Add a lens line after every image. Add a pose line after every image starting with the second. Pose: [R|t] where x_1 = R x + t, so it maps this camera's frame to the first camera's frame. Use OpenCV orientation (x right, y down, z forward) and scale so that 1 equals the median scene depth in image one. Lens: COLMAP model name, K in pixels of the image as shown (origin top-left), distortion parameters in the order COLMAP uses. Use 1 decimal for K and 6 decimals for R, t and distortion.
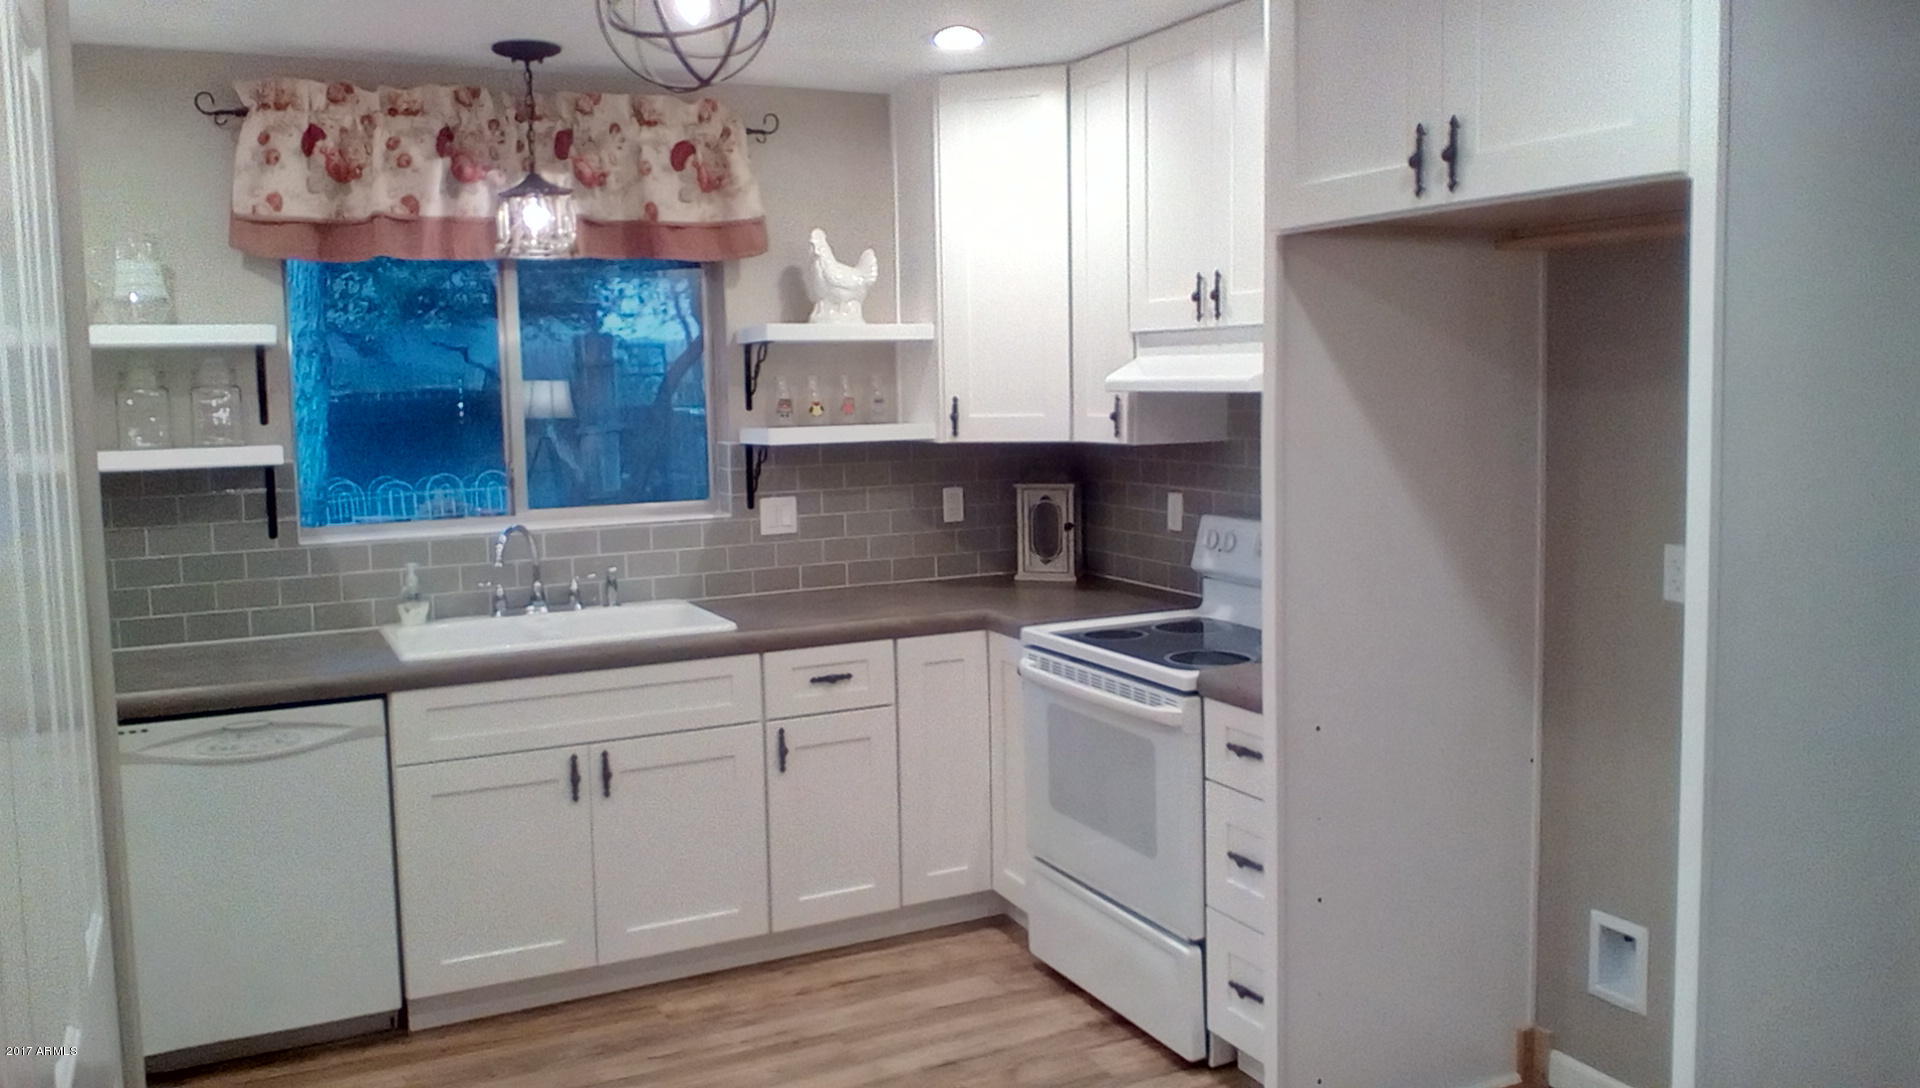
lens RADIAL K [[1559.4, 0, 960.0], [0, 1559.4, 544.0], [0, 0, 1]] dist [-0.006188, -0.003372]
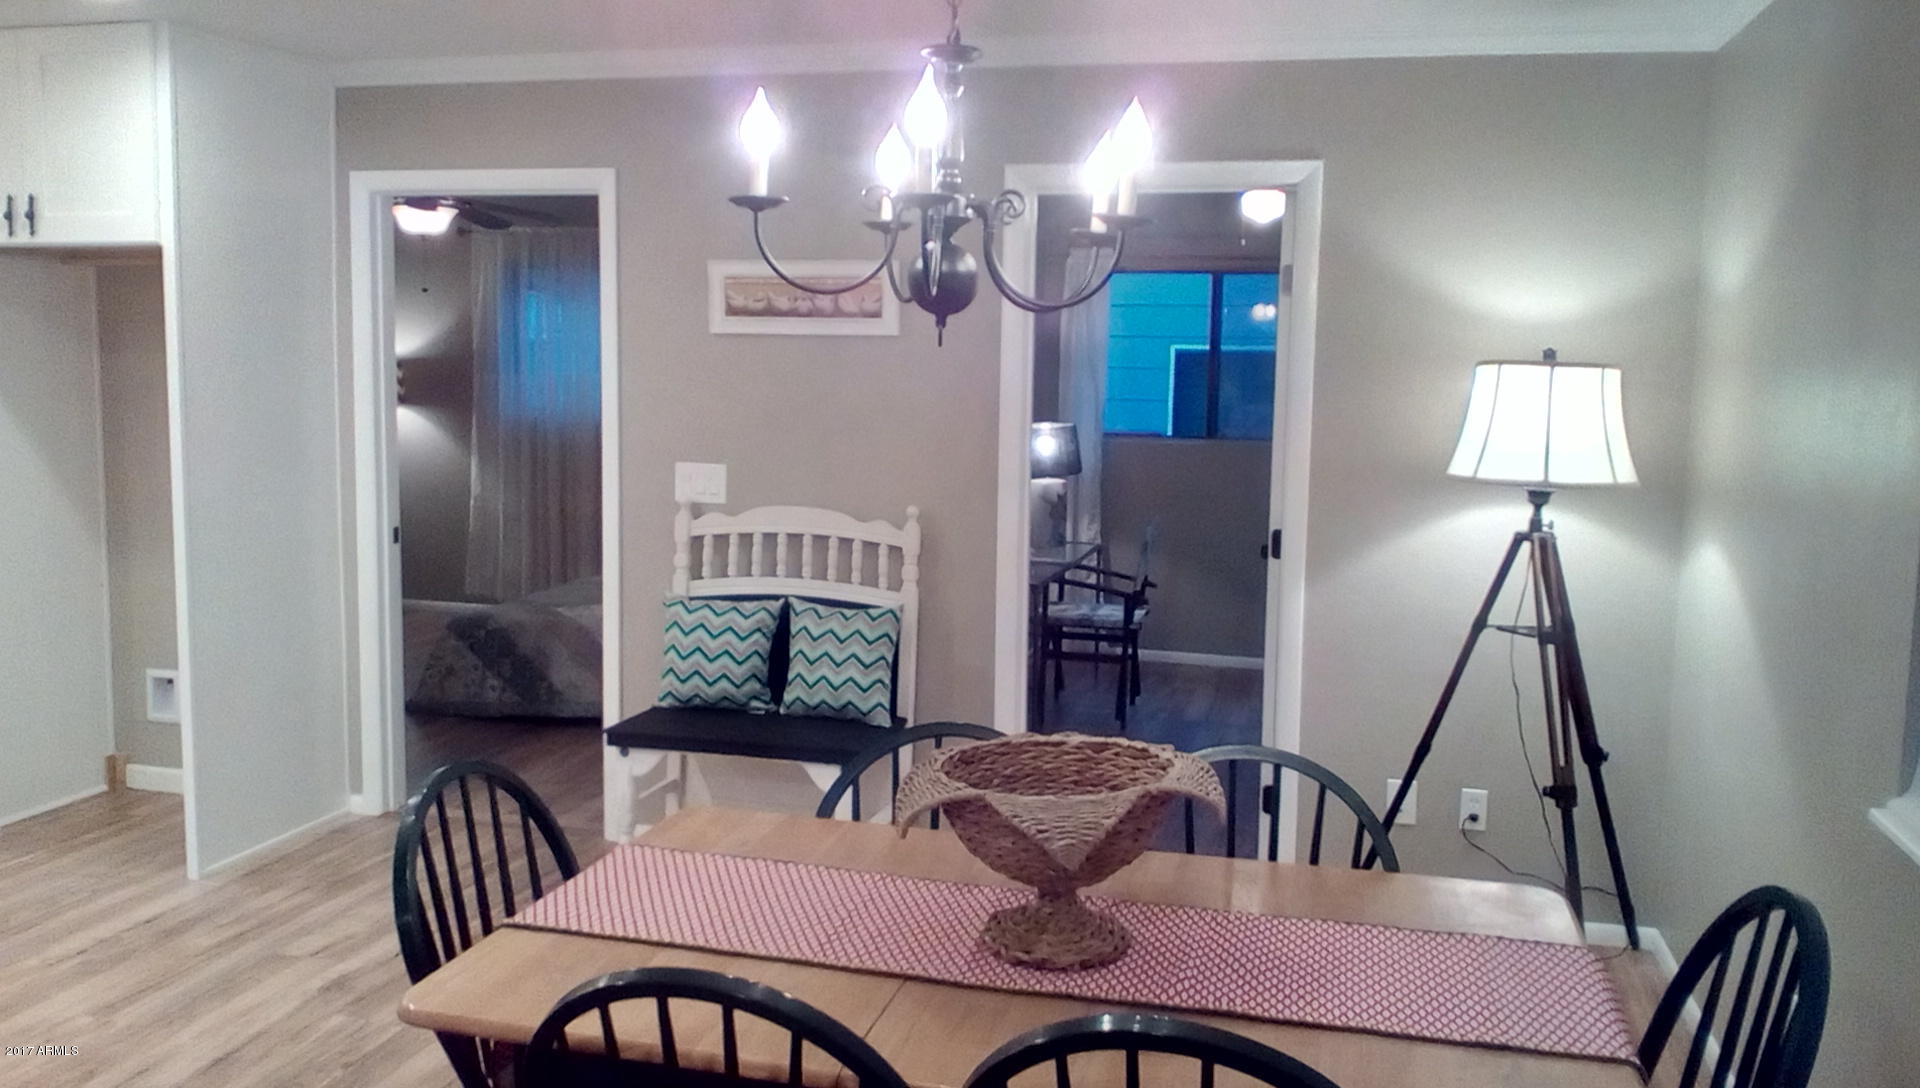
lens RADIAL K [[1559.4, 0, 960.0], [0, 1559.4, 544.0], [0, 0, 1]] dist [-0.006188, -0.003372]
pose [[0.657288, -0.050052, 0.751975, -0.339399], [0.049842, 0.998495, 0.022894, 0.137614], [-0.751989, 0.022432, 0.658794, -0.957066]]
